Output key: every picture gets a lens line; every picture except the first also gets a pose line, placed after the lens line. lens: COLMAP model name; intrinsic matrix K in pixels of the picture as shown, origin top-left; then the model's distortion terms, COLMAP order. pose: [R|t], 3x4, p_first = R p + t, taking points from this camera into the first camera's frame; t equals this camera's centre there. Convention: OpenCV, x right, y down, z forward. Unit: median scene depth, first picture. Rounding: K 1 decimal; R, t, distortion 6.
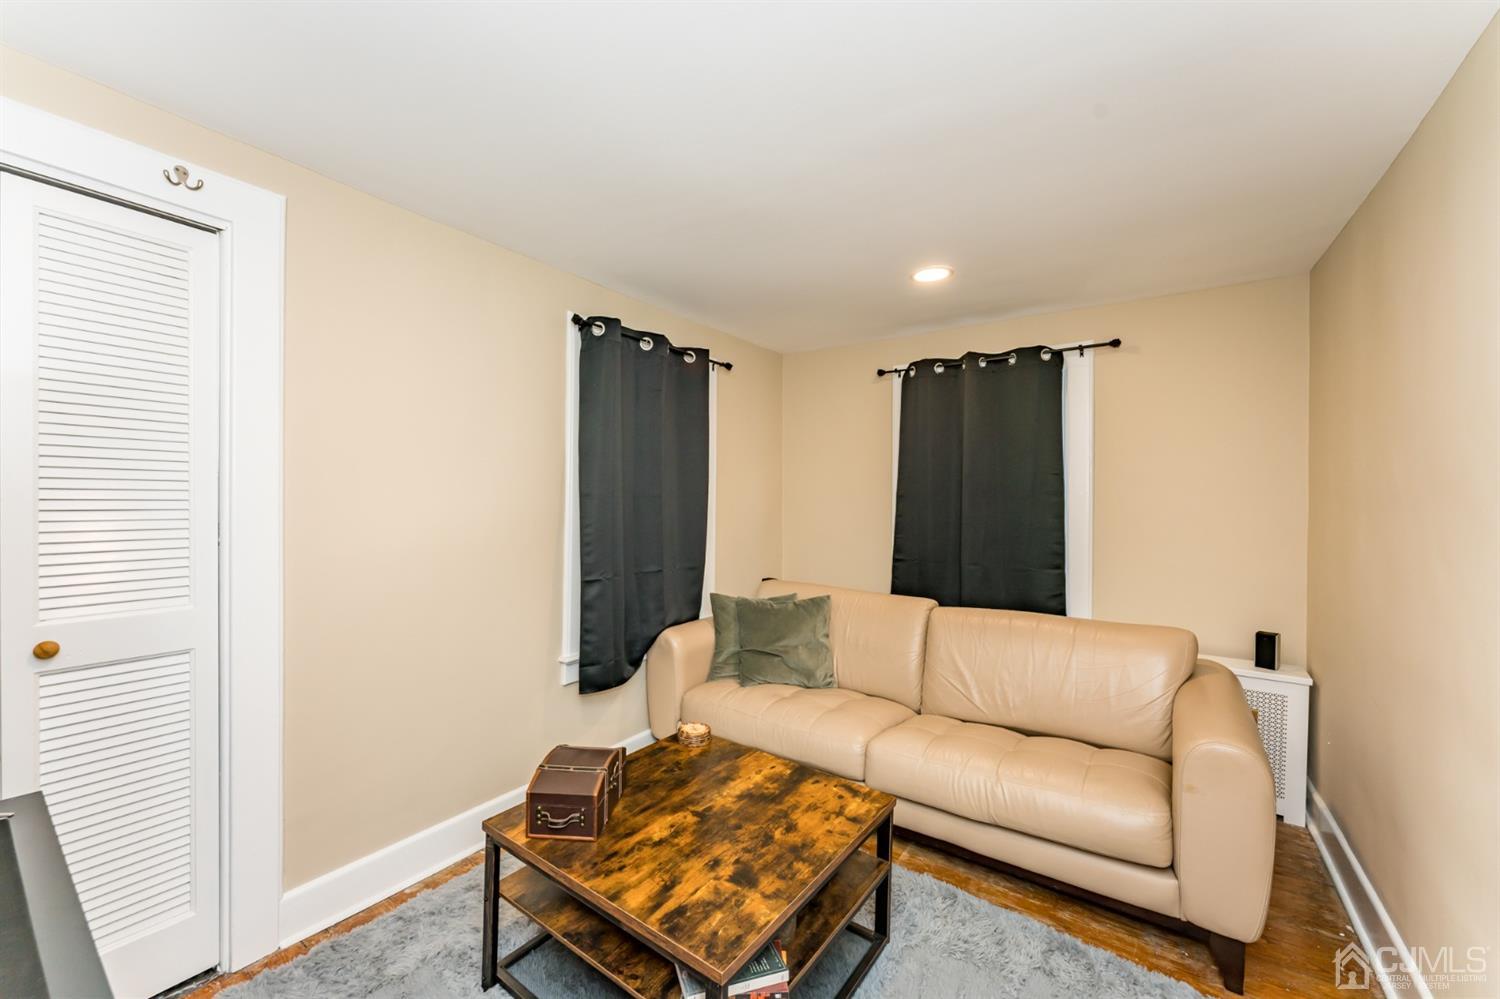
lens RADIAL K [[596.8, 0, 743.5], [0, 596.8, 501.9], [0, 0, 1]] dist [0.001552, 0.000026]
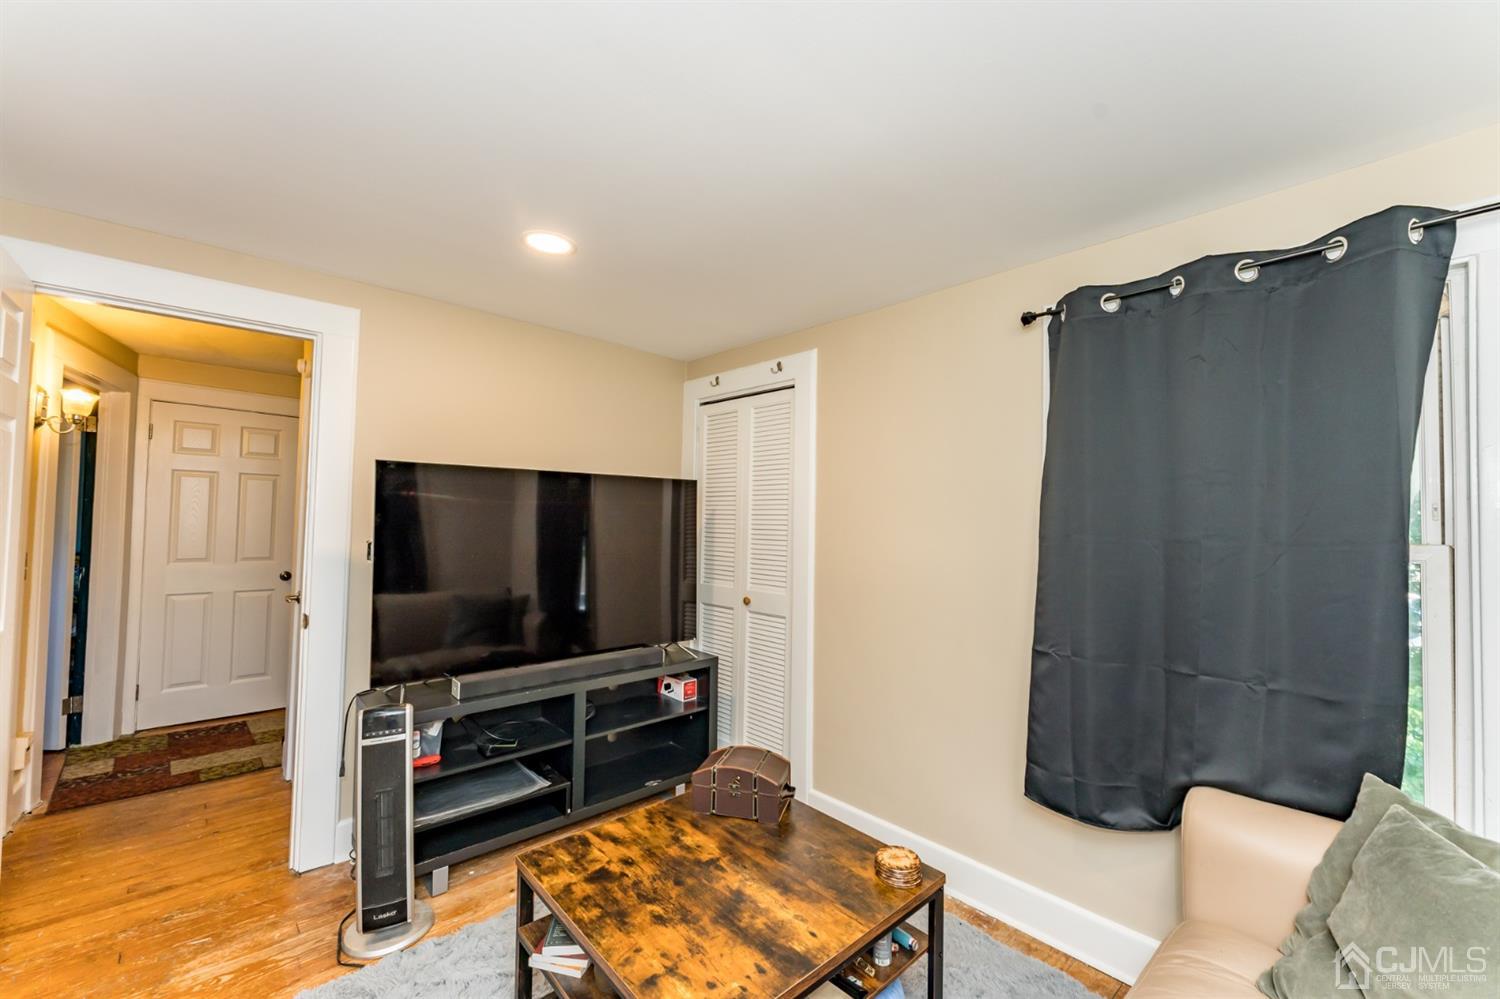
lens RADIAL K [[596.8, 0, 743.5], [0, 596.8, 501.9], [0, 0, 1]] dist [0.001552, 0.000026]
pose [[-0.214782, -0.046262, -0.975566, 0.954348], [-0.023716, 0.998830, -0.042143, -0.027100], [0.976374, 0.014085, -0.215628, 1.334792]]
